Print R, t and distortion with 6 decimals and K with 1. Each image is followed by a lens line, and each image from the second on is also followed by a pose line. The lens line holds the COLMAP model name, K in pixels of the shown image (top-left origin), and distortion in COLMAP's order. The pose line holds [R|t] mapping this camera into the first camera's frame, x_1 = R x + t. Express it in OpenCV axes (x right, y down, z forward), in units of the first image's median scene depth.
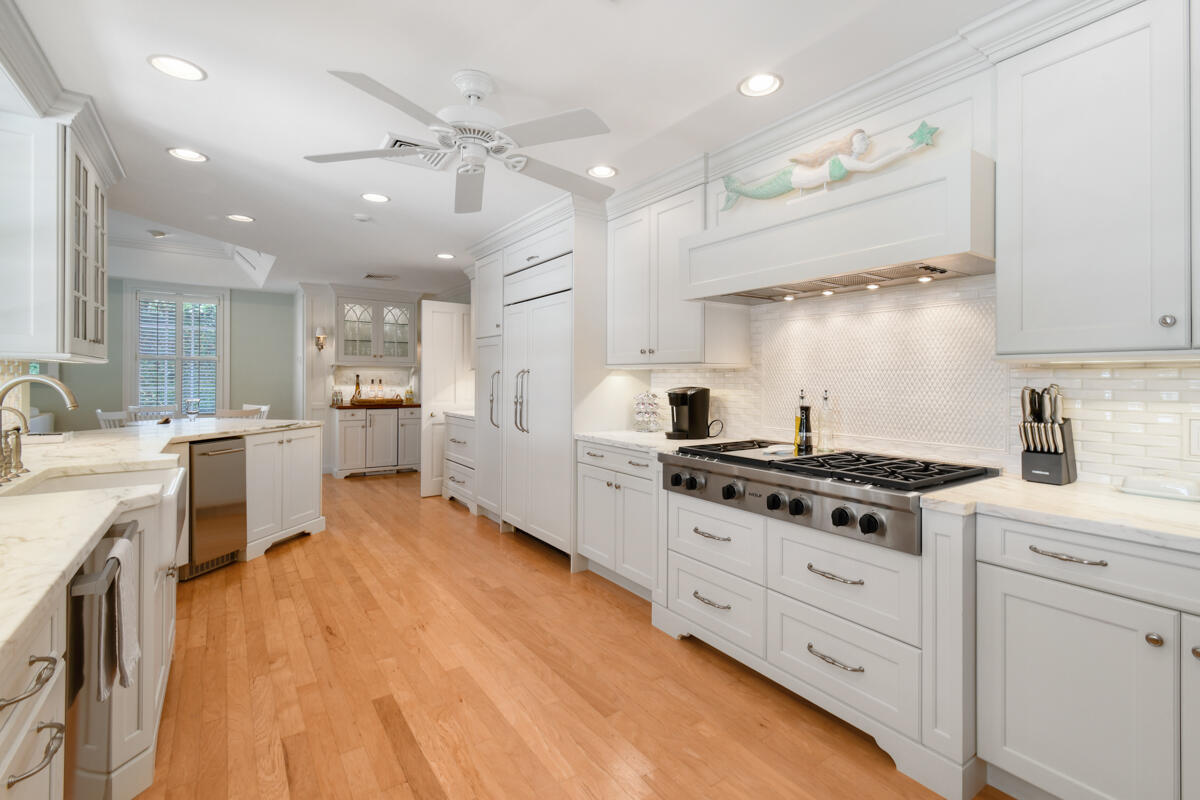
lens RADIAL K [[533.4, 0, 599.3], [0, 533.4, 387.5], [0, 0, 1]] dist [0.000672, -0.000300]
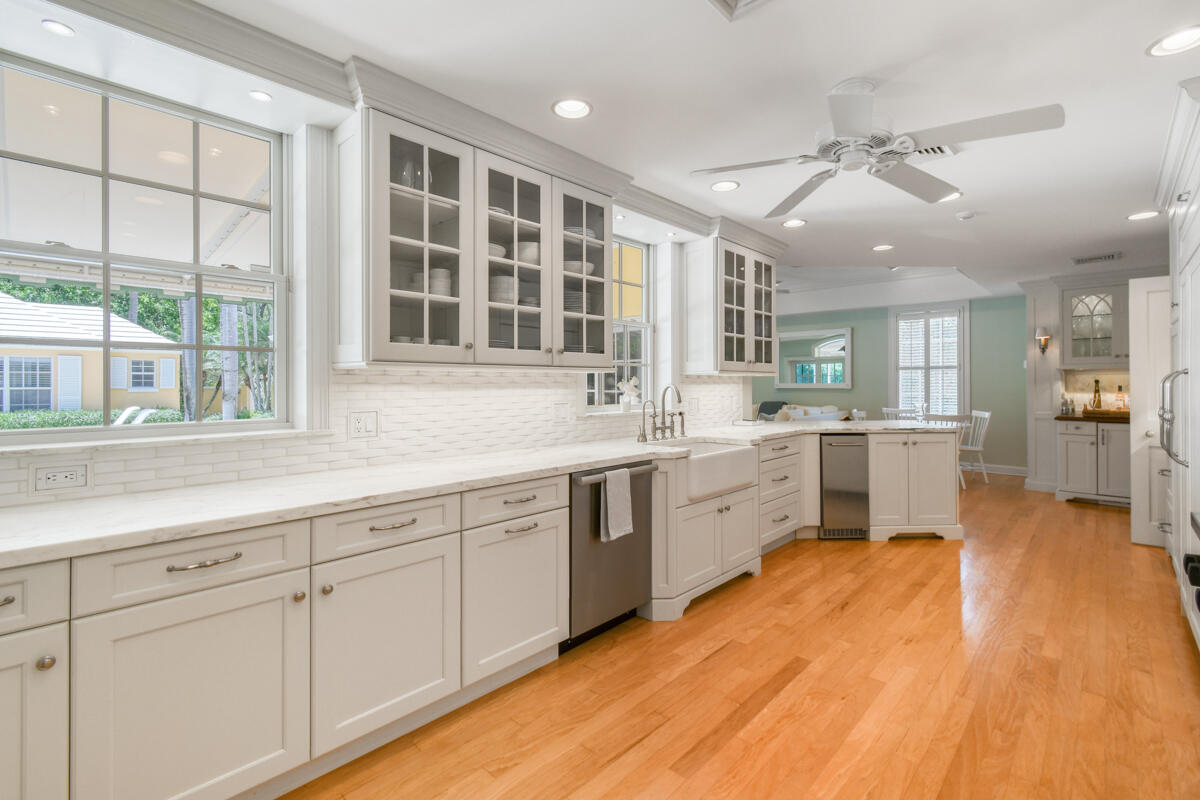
lens RADIAL K [[537.3, 0, 615.9], [0, 537.3, 390.3], [0, 0, 1]] dist [-0.003160, -0.000317]
pose [[0.213606, 0.003275, -0.976914, 0.449661], [-0.012009, 0.999928, 0.000726, 0.000109], [0.976846, 0.011577, 0.213630, 0.239845]]
